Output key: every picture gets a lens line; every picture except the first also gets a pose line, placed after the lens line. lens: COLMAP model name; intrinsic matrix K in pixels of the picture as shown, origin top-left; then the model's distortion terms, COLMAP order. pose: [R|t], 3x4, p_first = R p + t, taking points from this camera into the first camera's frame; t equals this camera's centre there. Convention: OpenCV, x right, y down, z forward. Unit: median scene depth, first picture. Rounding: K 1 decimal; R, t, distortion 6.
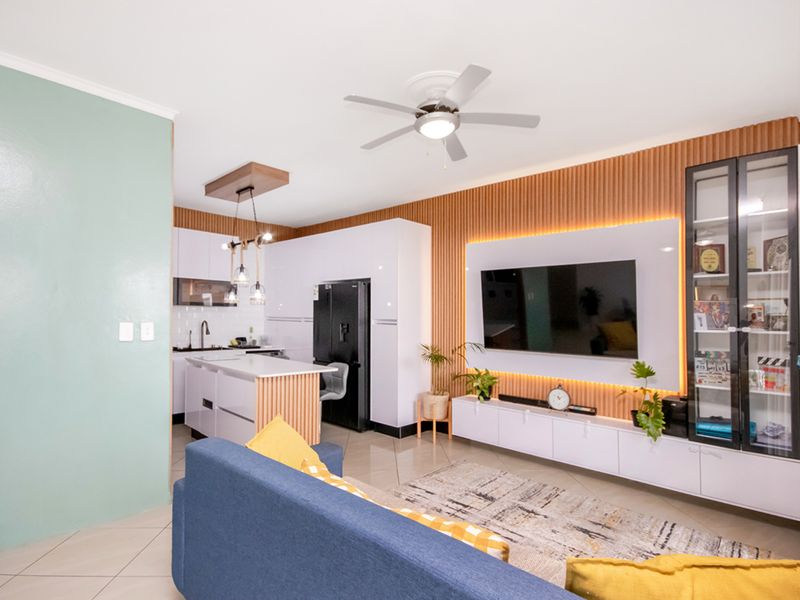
lens RADIAL K [[416.5, 0, 392.8], [0, 416.5, 314.8], [0, 0, 1]] dist [0.003493, 0.000912]
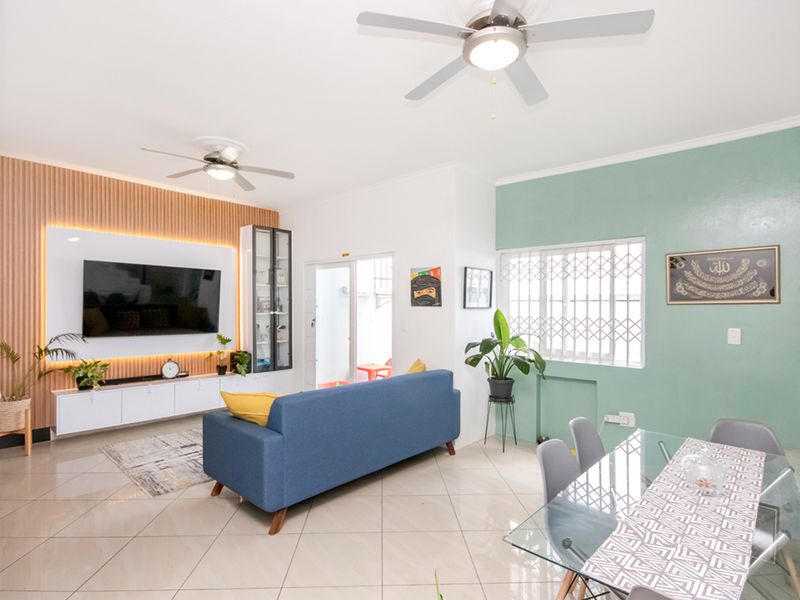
lens RADIAL K [[416.5, 0, 410.7], [0, 416.5, 316.1], [0, 0, 1]] dist [0.003493, 0.000912]
pose [[-0.052435, -0.033371, 0.998067, -0.862682], [-0.013297, 0.999376, 0.032716, -0.016314], [-0.998536, -0.011556, -0.052846, 0.295130]]
